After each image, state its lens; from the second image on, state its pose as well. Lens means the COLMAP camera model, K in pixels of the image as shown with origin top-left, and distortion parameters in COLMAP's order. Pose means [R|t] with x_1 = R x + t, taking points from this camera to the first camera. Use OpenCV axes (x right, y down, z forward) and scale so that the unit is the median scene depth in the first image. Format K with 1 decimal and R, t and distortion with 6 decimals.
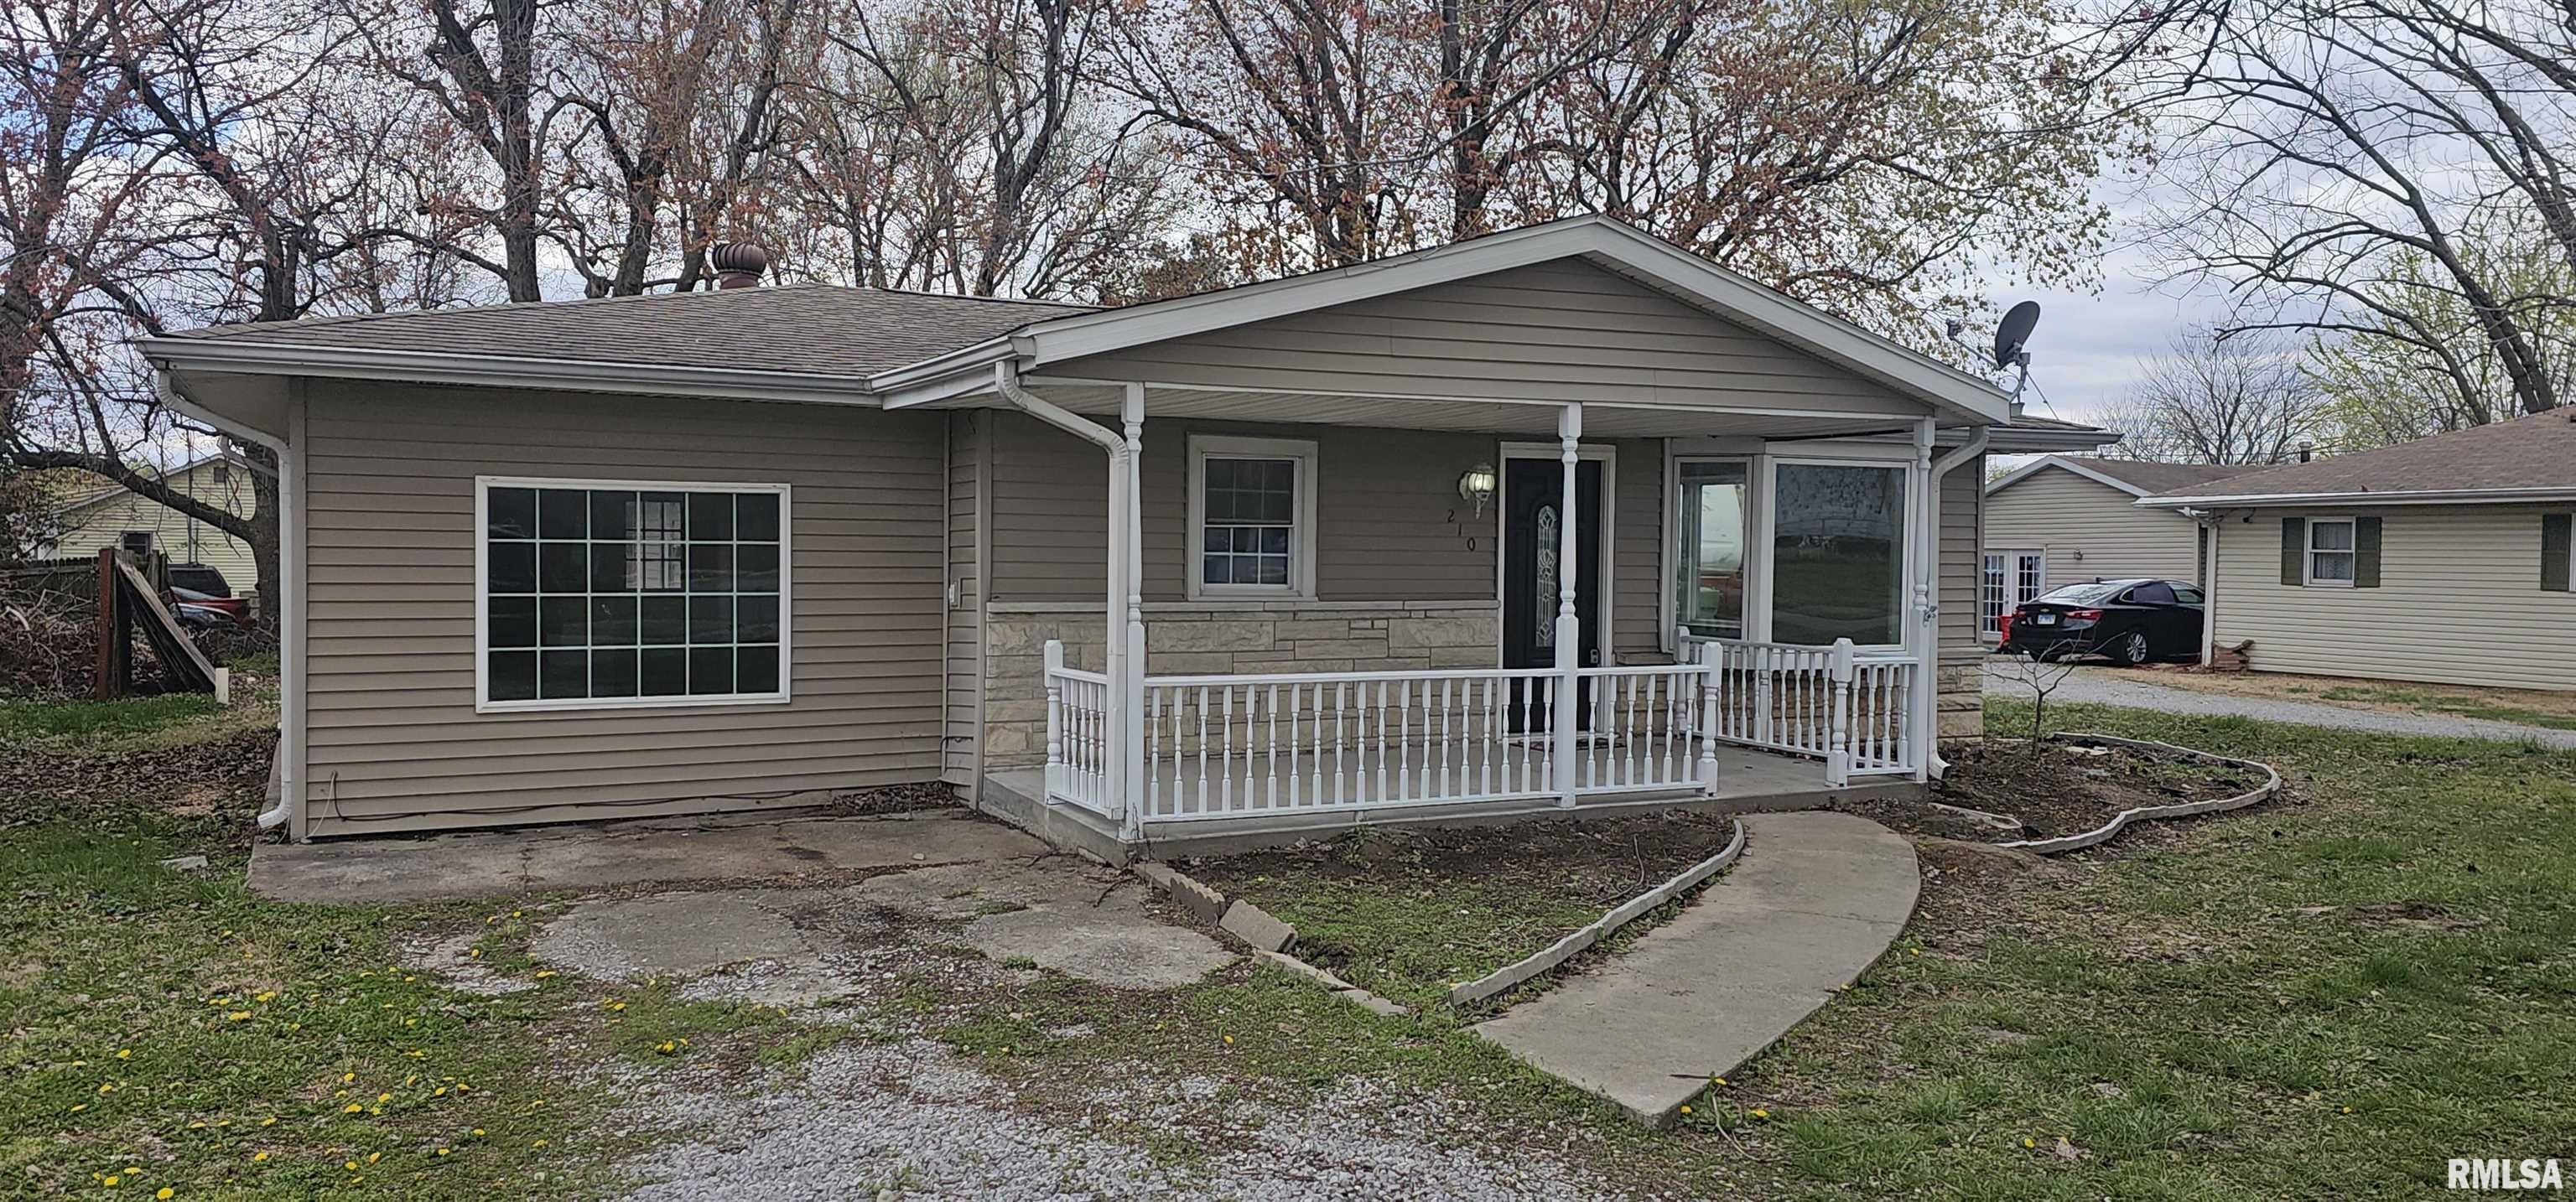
lens RADIAL K [[1817.2, 0, 1279.0], [0, 1817.2, 605.2], [0, 0, 1]] dist [0.146099, -0.192591]
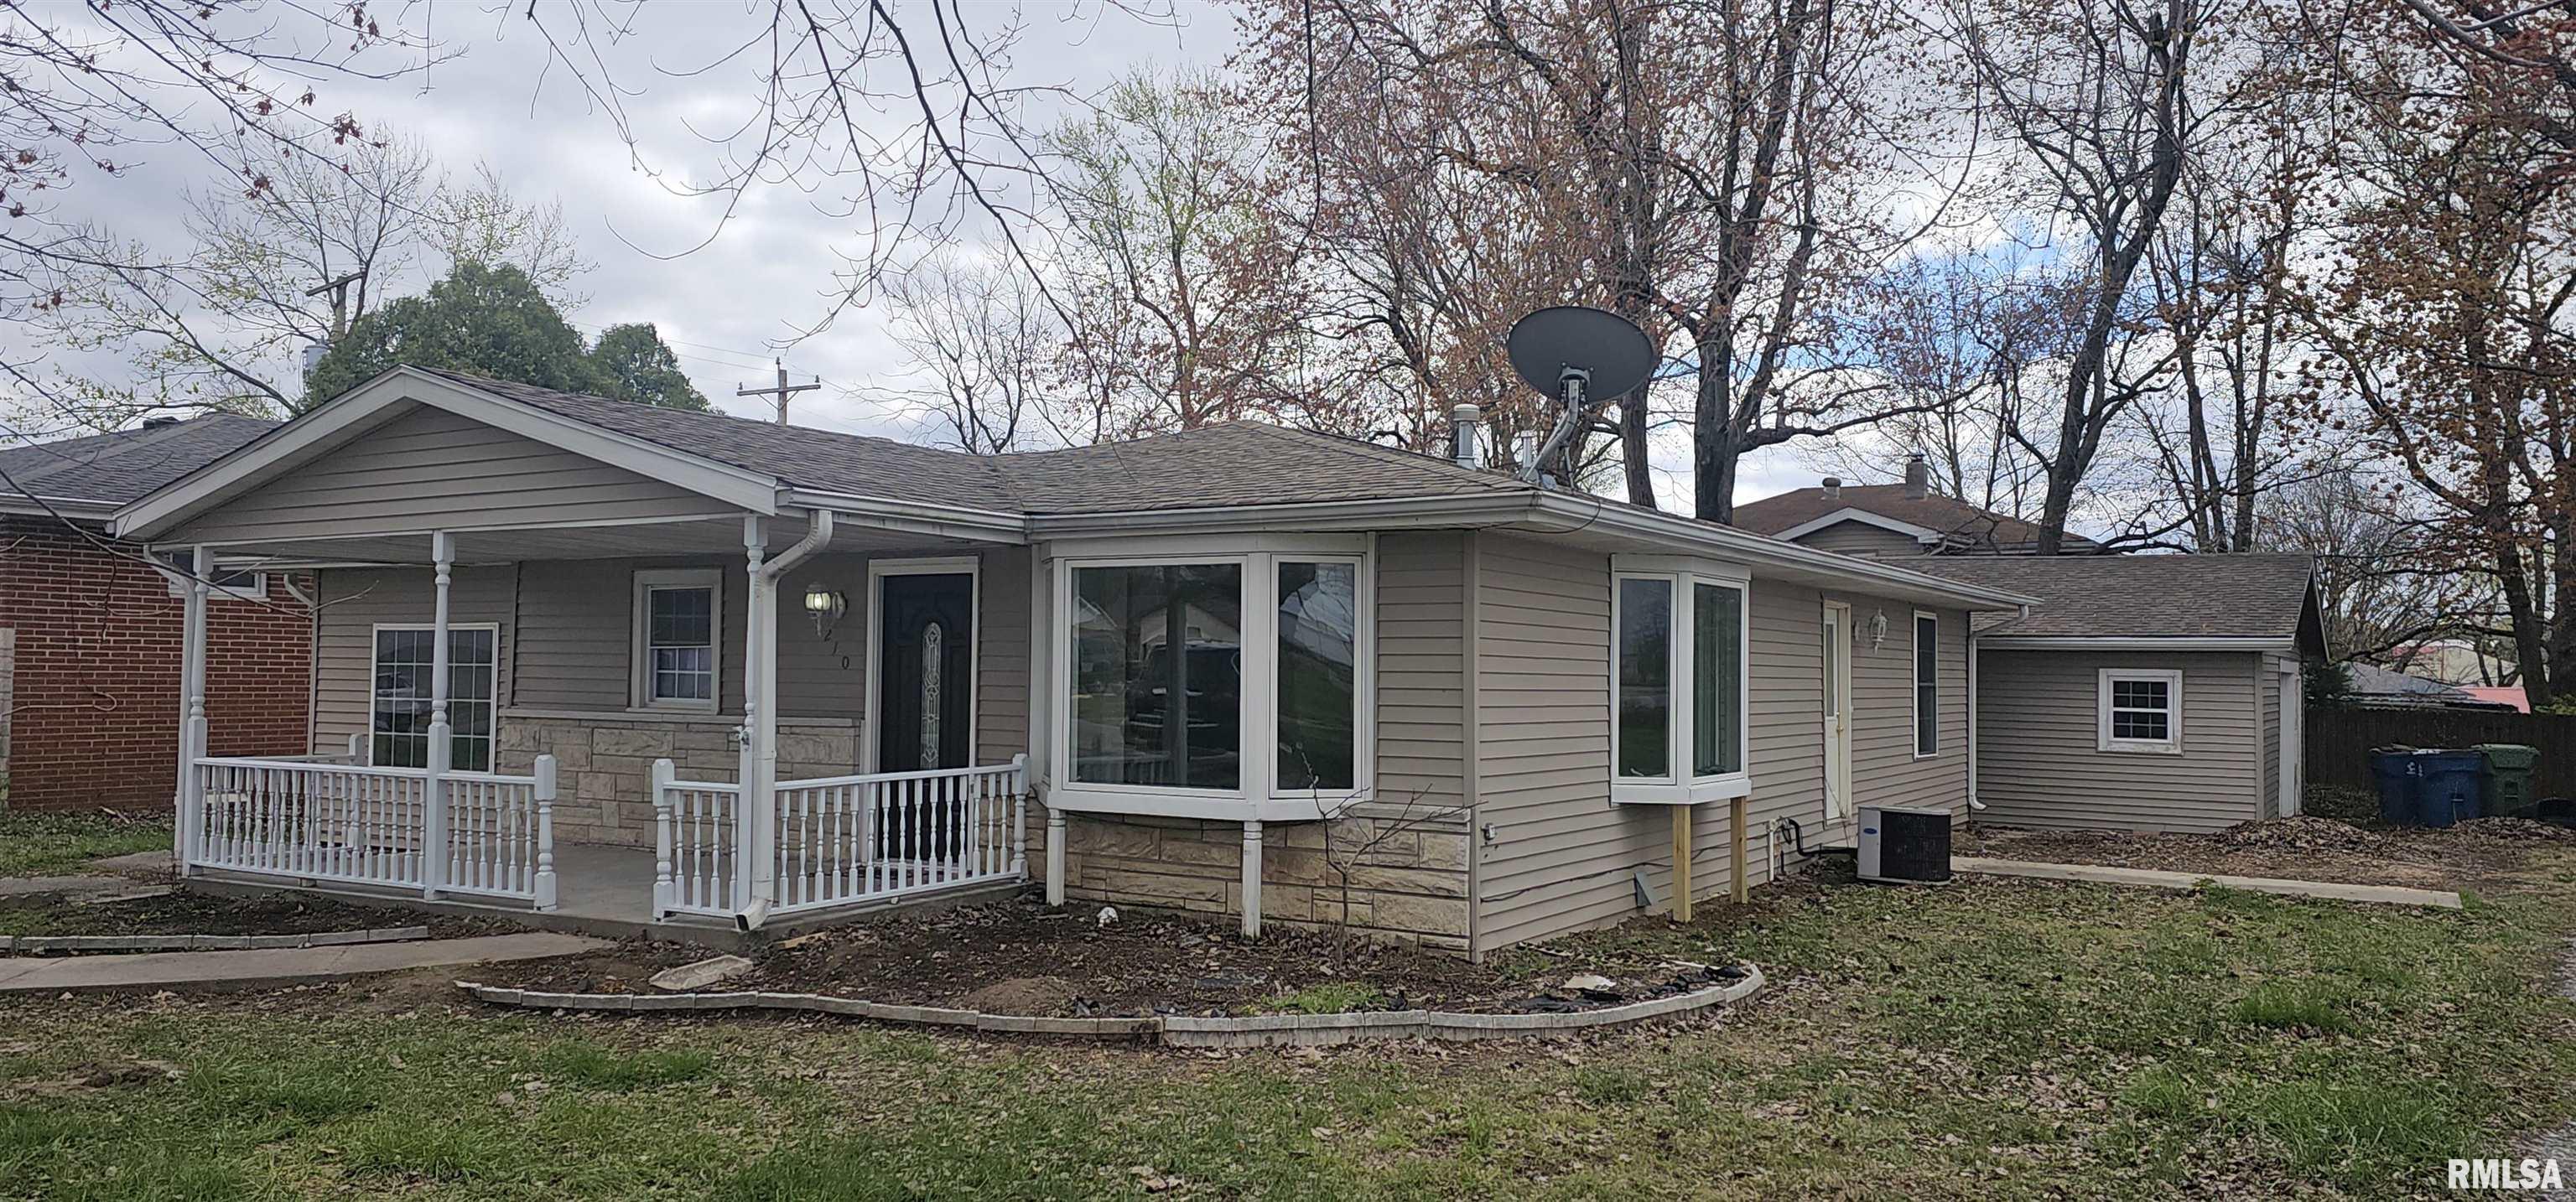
lens RADIAL K [[1817.2, 0, 1279.0], [0, 1817.2, 605.2], [0, 0, 1]] dist [0.146099, -0.192591]
pose [[0.536142, -0.034276, -0.843431, 1.250458], [-0.032054, 0.997628, -0.060918, -0.012360], [0.843519, 0.059696, 0.533772, 0.752594]]
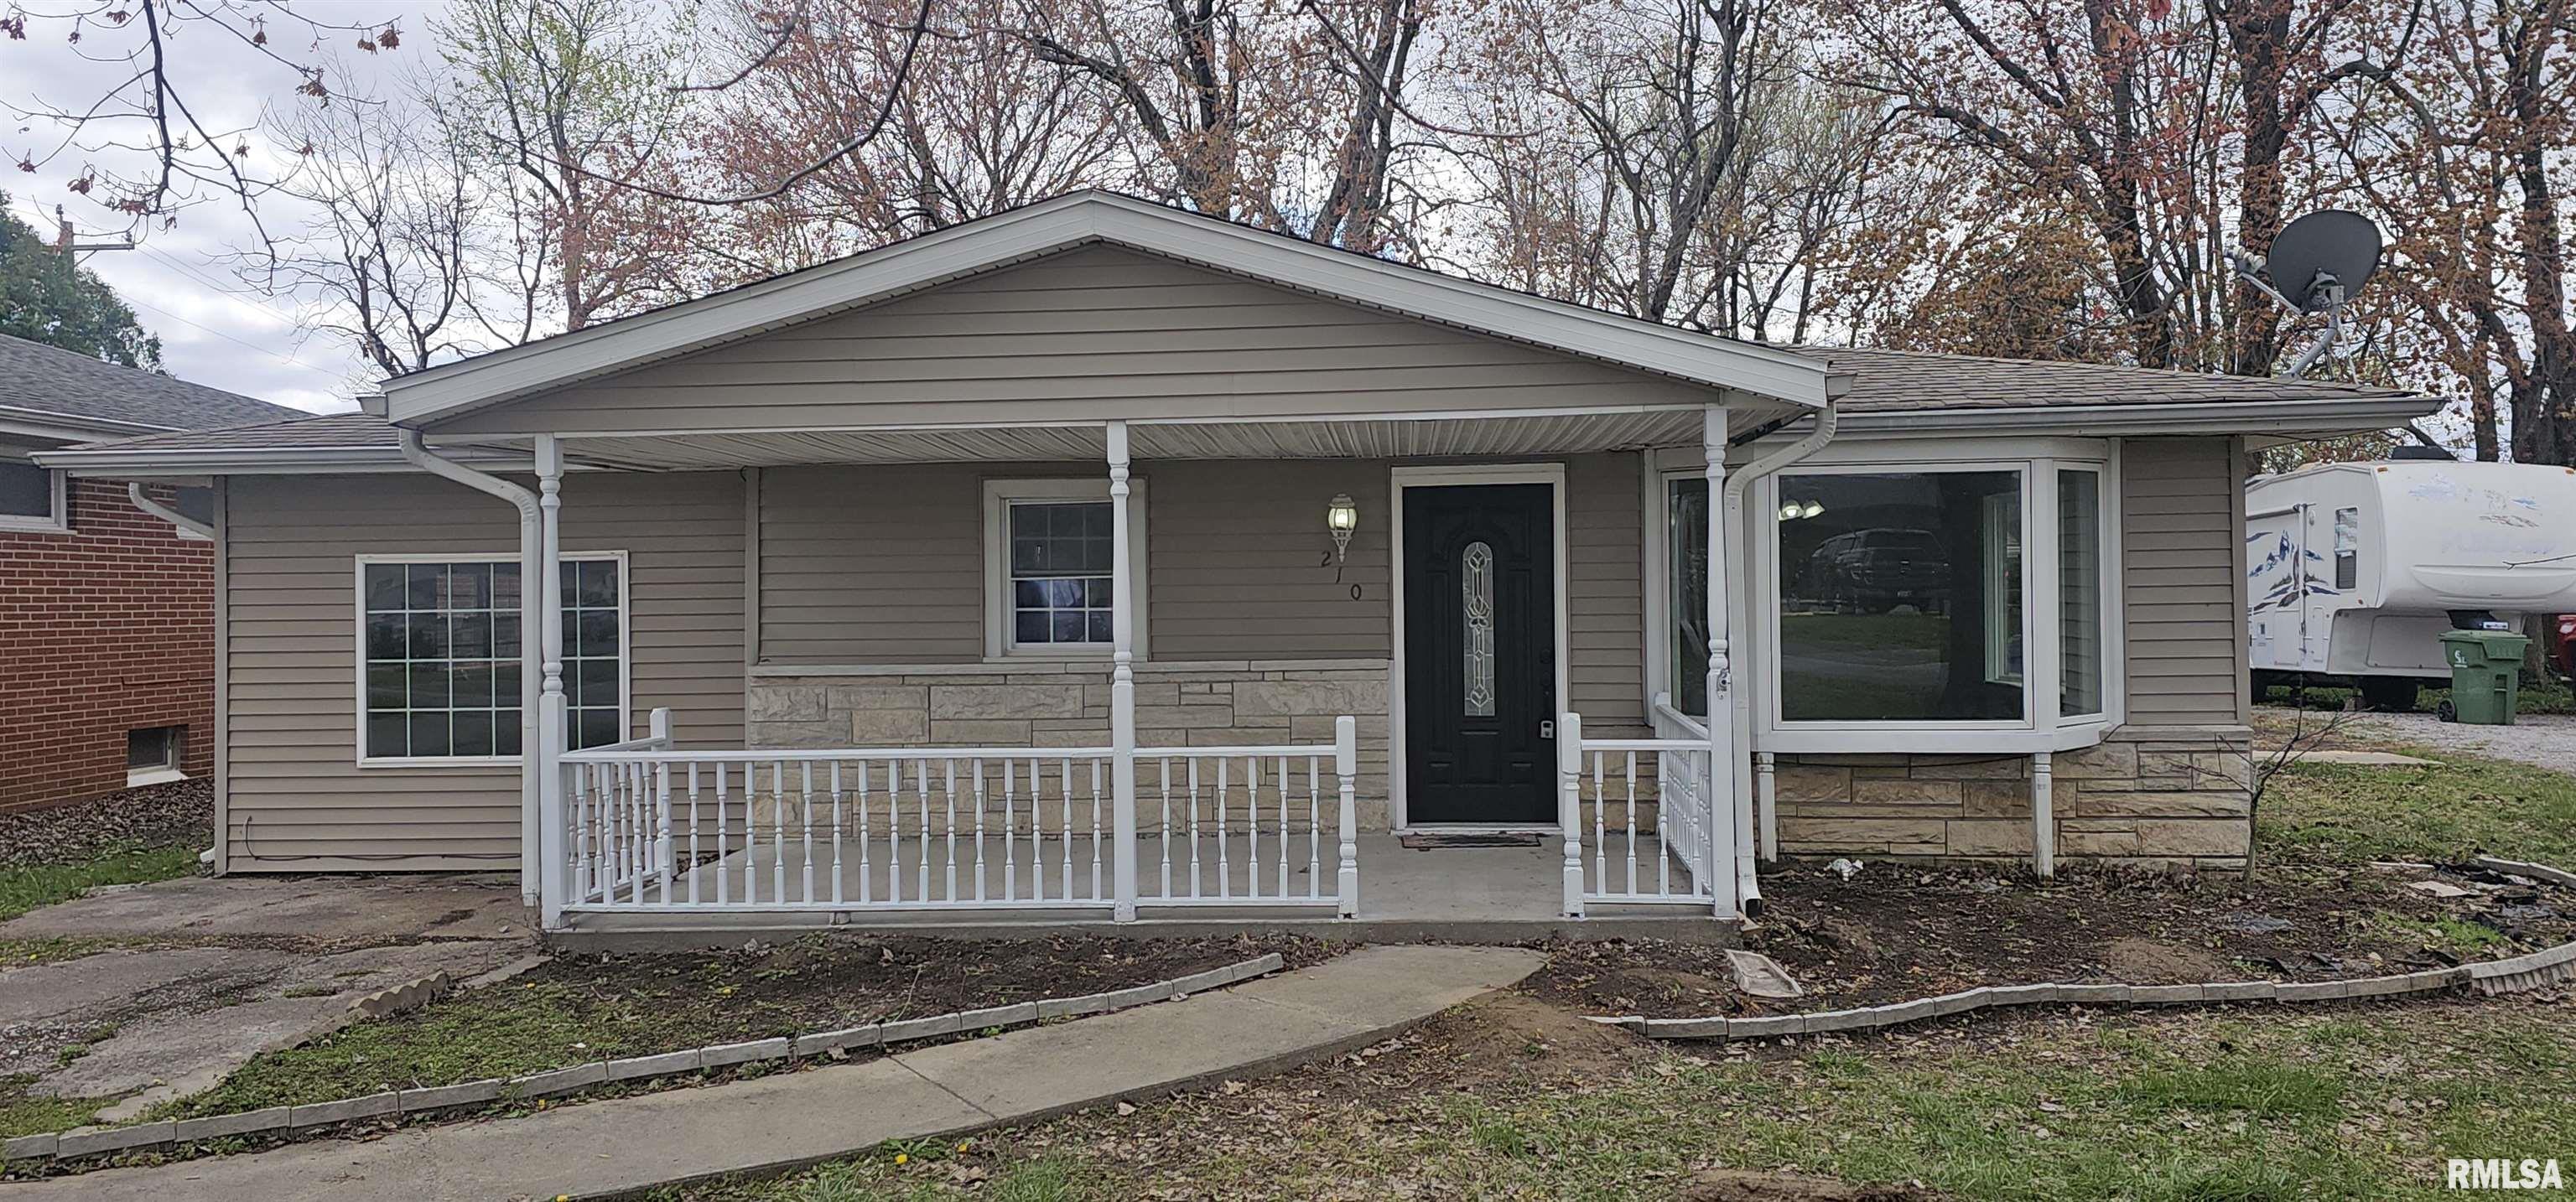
lens RADIAL K [[1826.3, 0, 1302.5], [0, 1826.3, 597.9], [0, 0, 1]] dist [0.070816, -0.047242]
pose [[0.859975, -0.019942, -0.509946, 0.584430], [0.005439, 0.999538, -0.029916, -0.006790], [0.510307, 0.022954, 0.859686, 0.311870]]
